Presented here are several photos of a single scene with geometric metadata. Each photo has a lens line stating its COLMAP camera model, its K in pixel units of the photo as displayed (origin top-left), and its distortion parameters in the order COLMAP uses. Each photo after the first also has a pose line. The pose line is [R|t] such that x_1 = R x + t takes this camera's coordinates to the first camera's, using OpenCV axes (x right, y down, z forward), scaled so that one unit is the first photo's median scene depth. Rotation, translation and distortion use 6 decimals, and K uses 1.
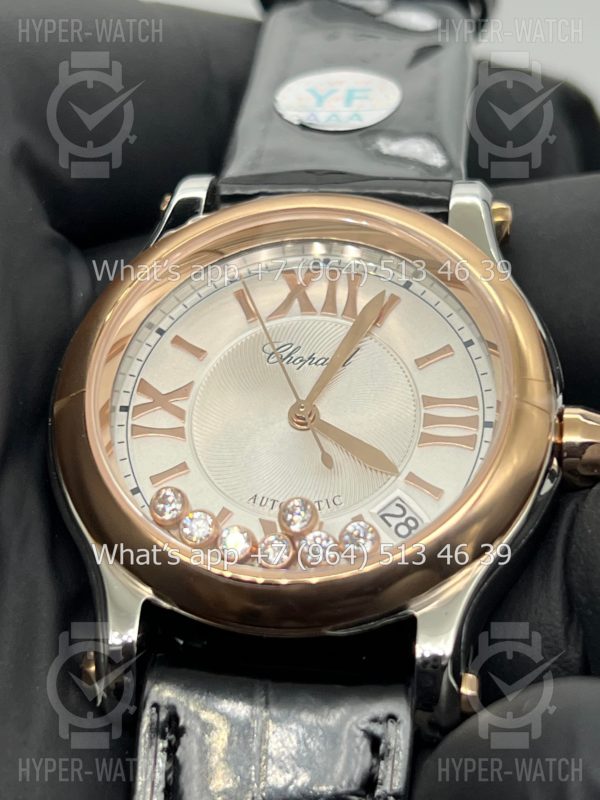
lens RADIAL K [[1827.2, 0, 299.3], [0, 1827.2, 403.0], [0, 0, 1]] dist [0.206013, 0.000000]
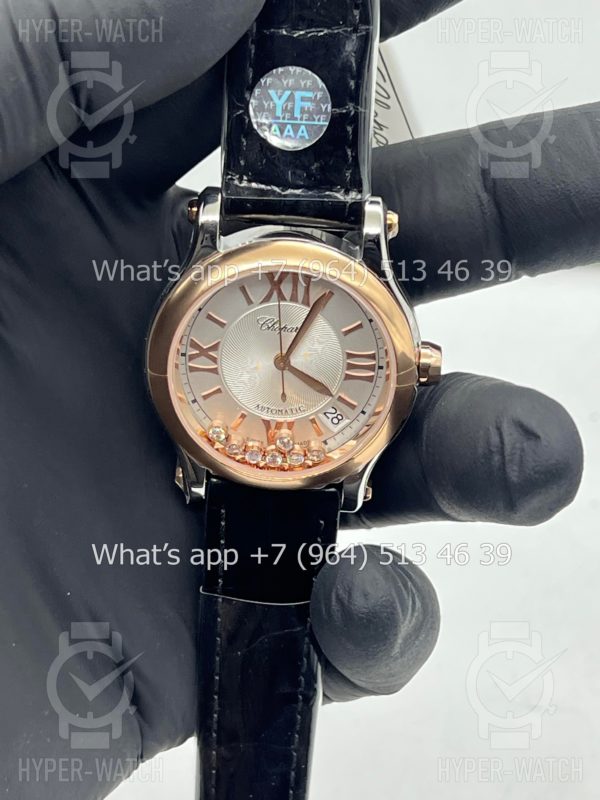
lens RADIAL K [[1827.2, 0, 301.8], [0, 1827.2, 402.2], [0, 0, 1]] dist [0.206013, 0.000000]
pose [[0.995195, -0.065045, 0.073184, -0.114778], [-0.014503, 0.641272, 0.767176, -1.373919], [-0.096832, -0.764551, 0.637248, -0.213204]]
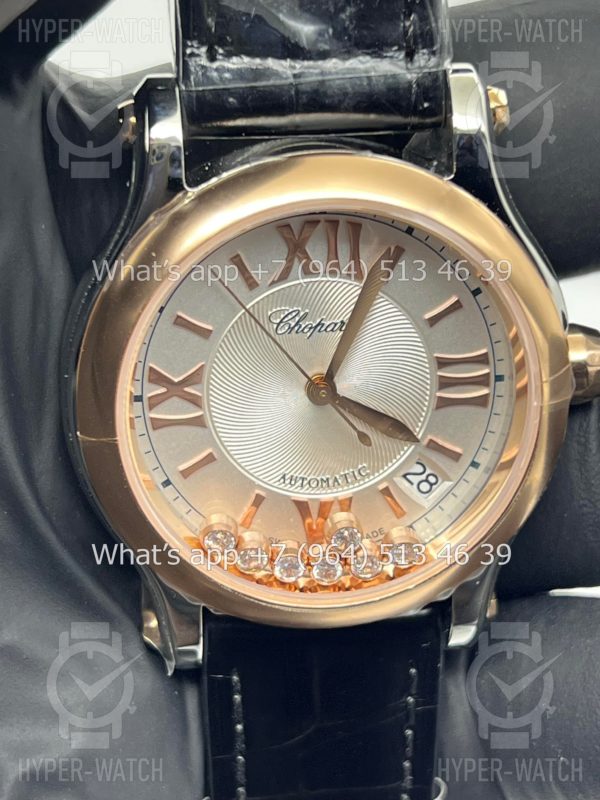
lens RADIAL K [[1827.2, 0, 296.3], [0, 1827.2, 399.6], [0, 0, 1]] dist [0.206013, 0.000000]
pose [[0.970307, -0.180669, 0.160819, -0.171681], [0.007975, 0.688418, 0.725270, -0.711783], [-0.241744, -0.702452, 0.669418, 0.320736]]
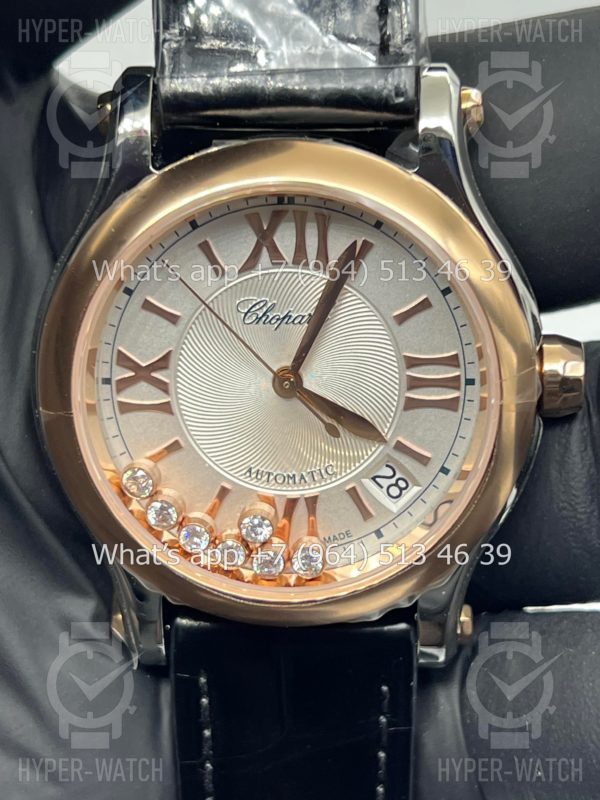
lens RADIAL K [[1827.2, 0, 303.4], [0, 1827.2, 397.5], [0, 0, 1]] dist [0.206013, 0.000000]
pose [[0.993007, -0.116207, 0.020828, -0.010672], [0.075367, 0.759766, 0.645813, -0.629514], [-0.090872, -0.639727, 0.763211, 0.221980]]
